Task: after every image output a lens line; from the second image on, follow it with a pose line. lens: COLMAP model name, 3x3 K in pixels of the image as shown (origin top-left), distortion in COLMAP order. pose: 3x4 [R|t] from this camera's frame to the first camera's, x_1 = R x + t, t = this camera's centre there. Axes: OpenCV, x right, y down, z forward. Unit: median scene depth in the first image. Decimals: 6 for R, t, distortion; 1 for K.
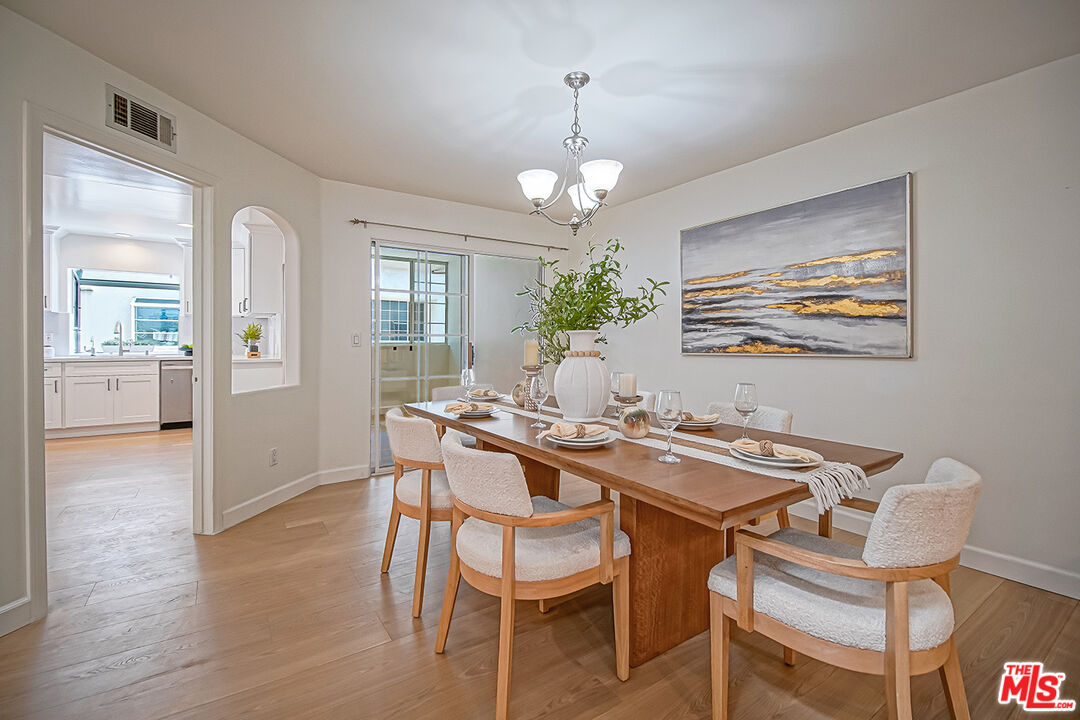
lens RADIAL K [[472.5, 0, 533.8], [0, 472.5, 339.0], [0, 0, 1]] dist [0.000712, -0.000705]
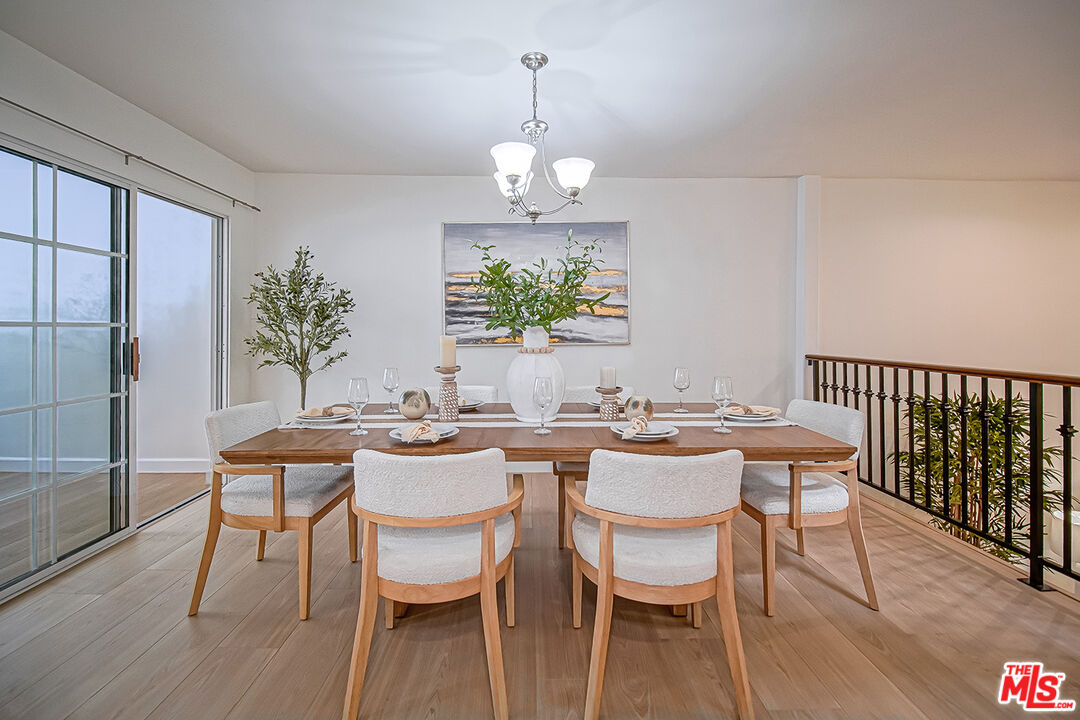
lens RADIAL K [[464.5, 0, 538.2], [0, 464.5, 322.4], [0, 0, 1]] dist [0.001936, 0.000086]
pose [[0.539851, 0.008753, 0.841715, -0.454061], [-0.005765, 0.999961, -0.006701, -0.013830], [-0.841741, -0.001235, 0.539881, 0.333200]]
